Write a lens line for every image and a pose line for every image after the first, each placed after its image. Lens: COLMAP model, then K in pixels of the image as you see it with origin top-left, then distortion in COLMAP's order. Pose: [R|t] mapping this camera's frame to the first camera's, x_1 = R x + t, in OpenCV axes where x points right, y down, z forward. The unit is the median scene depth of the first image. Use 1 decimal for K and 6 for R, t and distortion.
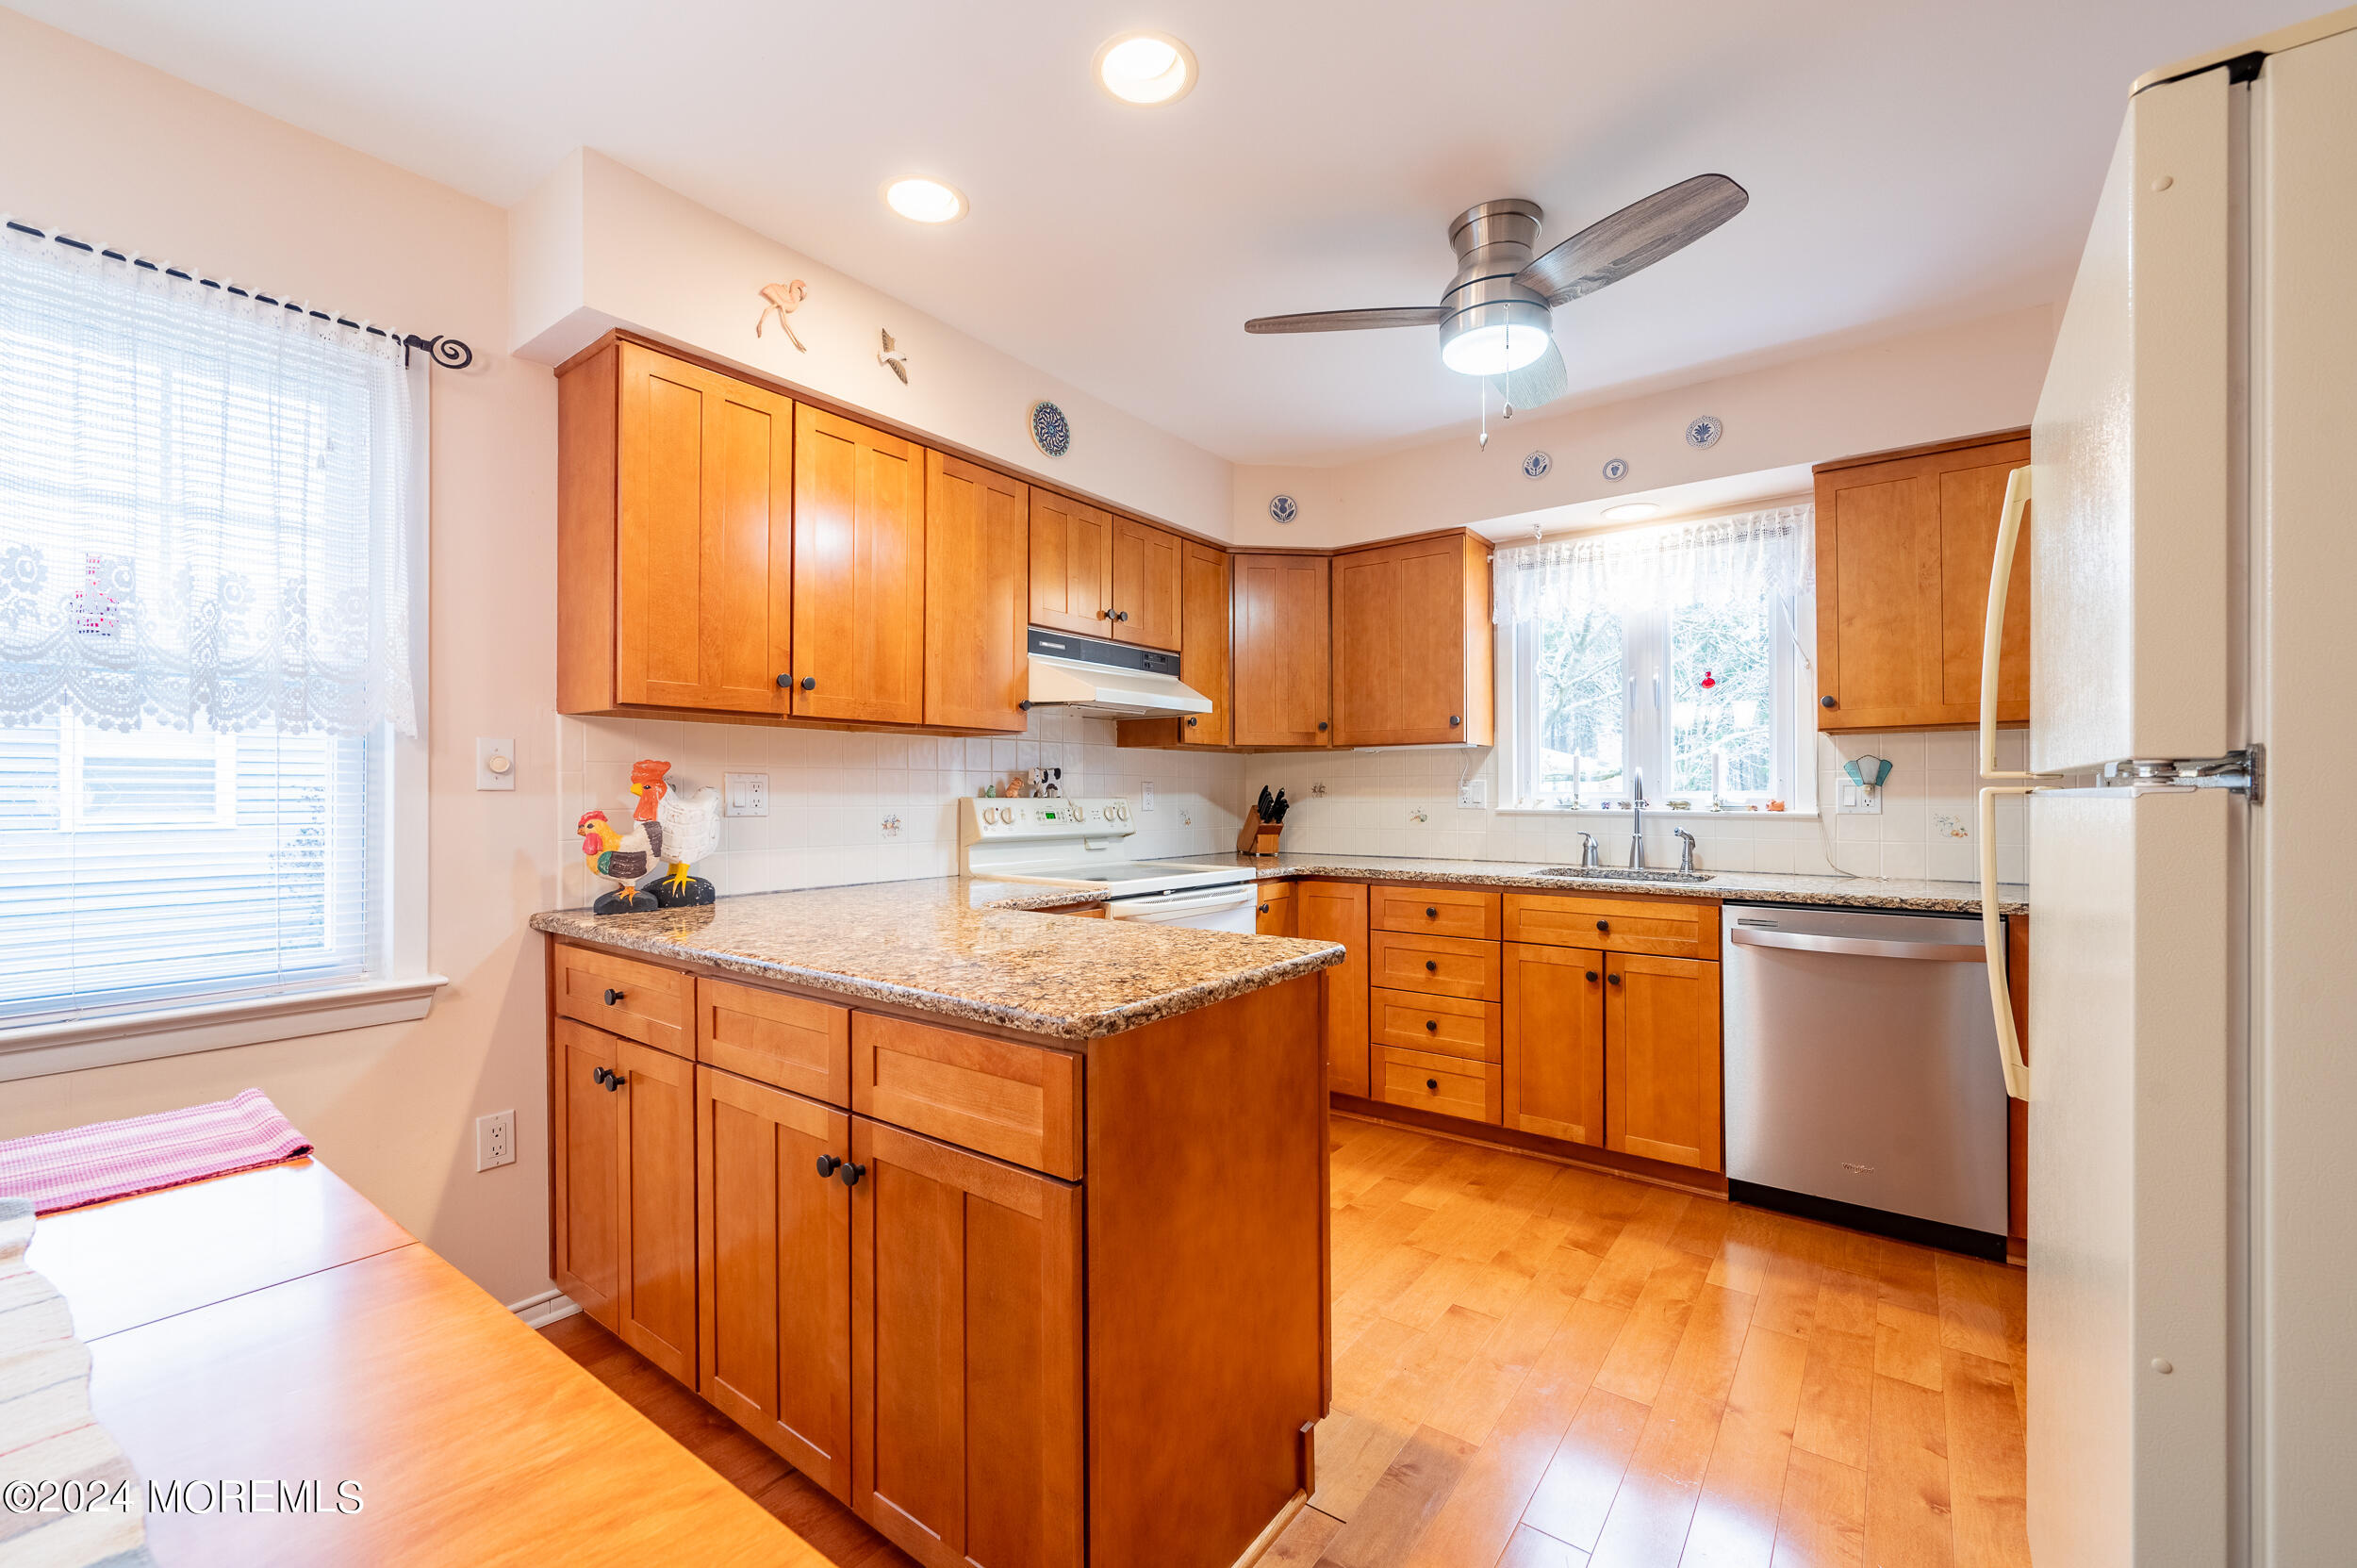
lens RADIAL K [[965.1, 0, 1162.1], [0, 965.1, 784.7], [0, 0, 1]] dist [-0.000249, -0.000214]
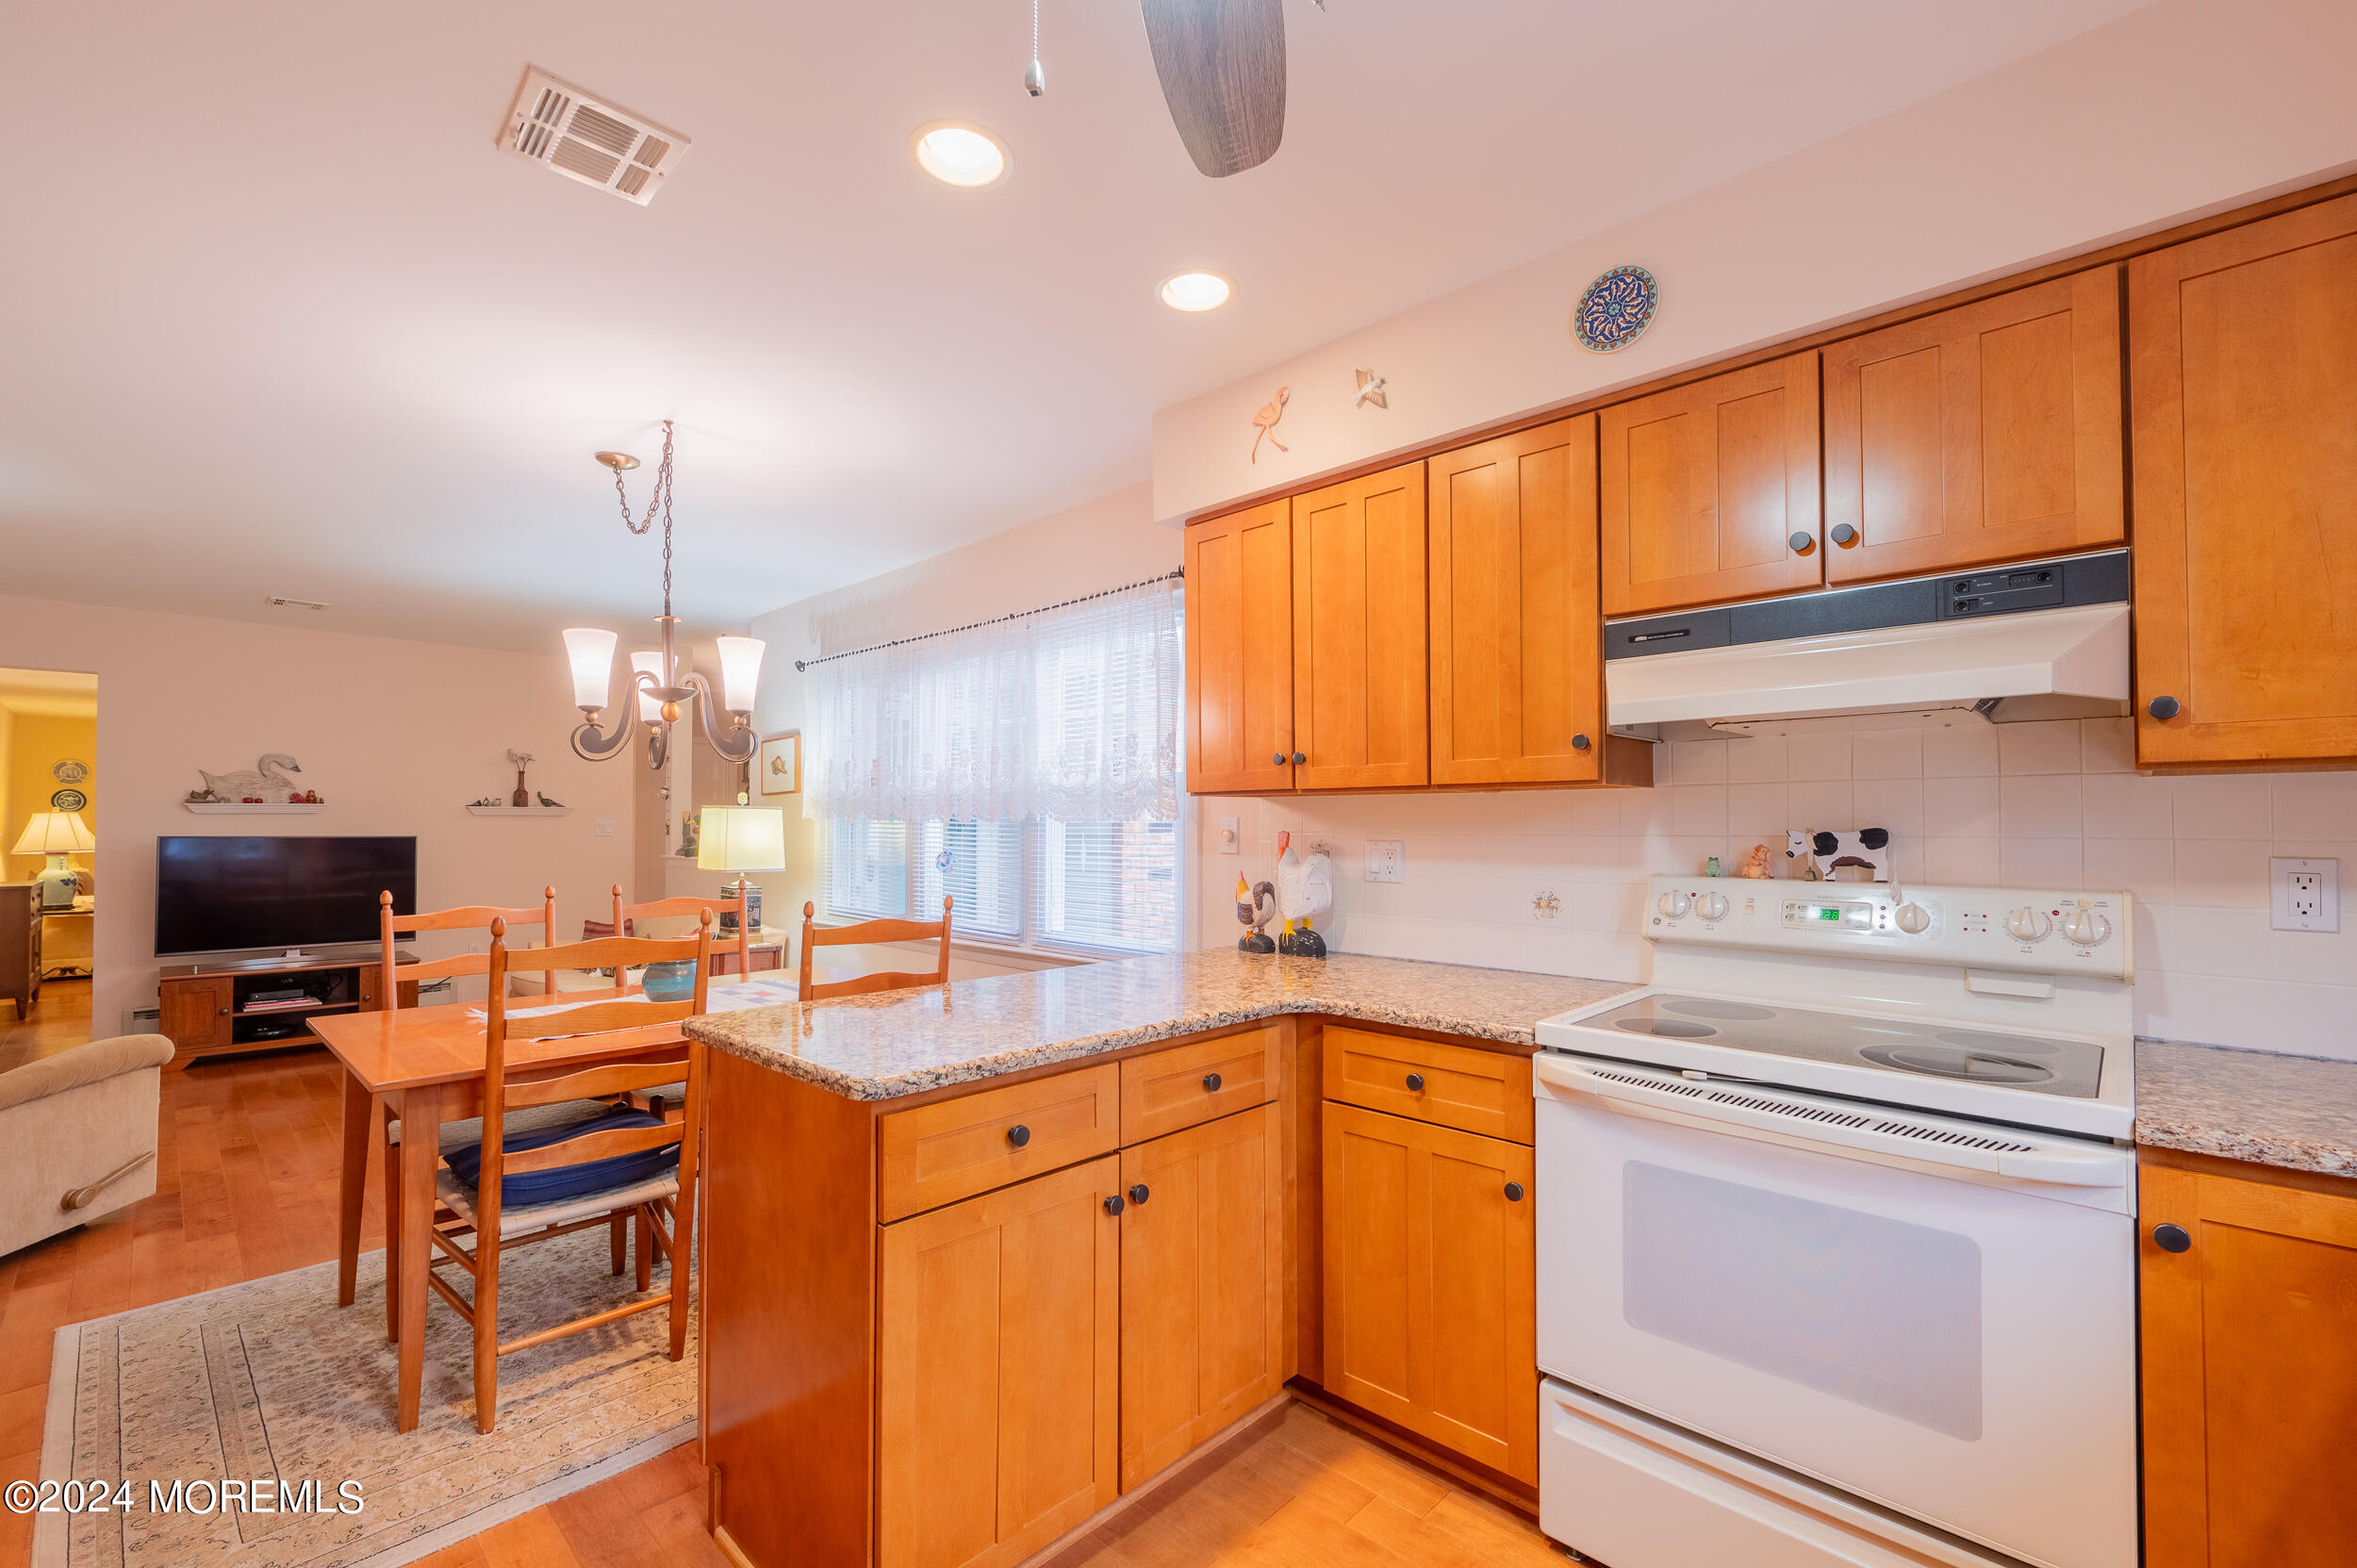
lens RADIAL K [[984.3, 0, 1178.7], [0, 984.3, 805.6], [0, 0, 1]] dist [-0.001010, -0.000287]
pose [[-0.106958, -0.020724, -0.994048, 0.551416], [0.008168, 0.999731, -0.021721, -0.024133], [0.994230, -0.010443, -0.106759, 0.760922]]
